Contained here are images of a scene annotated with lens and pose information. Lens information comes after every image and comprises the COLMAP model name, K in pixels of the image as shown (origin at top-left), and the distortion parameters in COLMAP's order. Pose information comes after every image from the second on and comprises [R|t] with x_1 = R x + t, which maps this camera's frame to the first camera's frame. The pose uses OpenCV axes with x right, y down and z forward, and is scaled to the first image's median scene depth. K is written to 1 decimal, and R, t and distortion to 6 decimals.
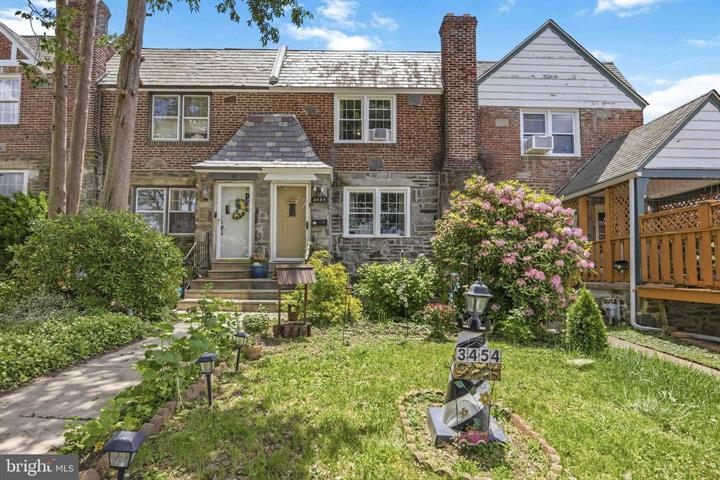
lens RADIAL K [[378.3, 0, 371.6], [0, 378.3, 257.1], [0, 0, 1]] dist [-0.003792, -0.000571]
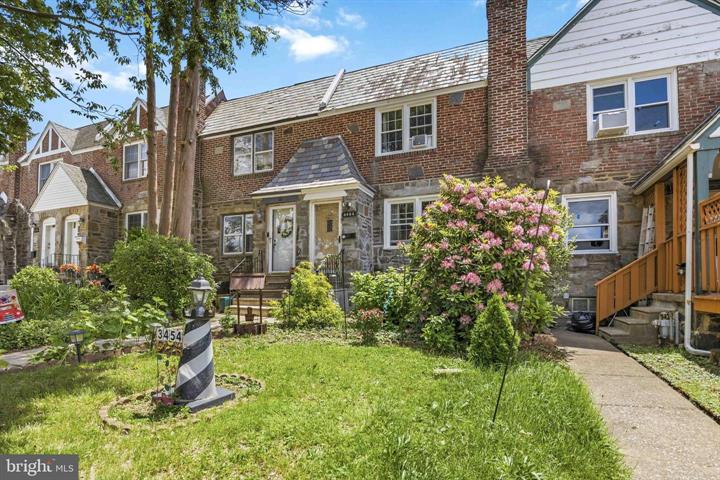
lens RADIAL K [[393.8, 0, 372.2], [0, 393.8, 280.9], [0, 0, 1]] dist [-0.001413, -0.000532]
pose [[0.916659, -0.011862, -0.399494, 0.314083], [0.018780, 0.999734, 0.013406, 0.017200], [0.399228, -0.019791, 0.916638, 0.019408]]
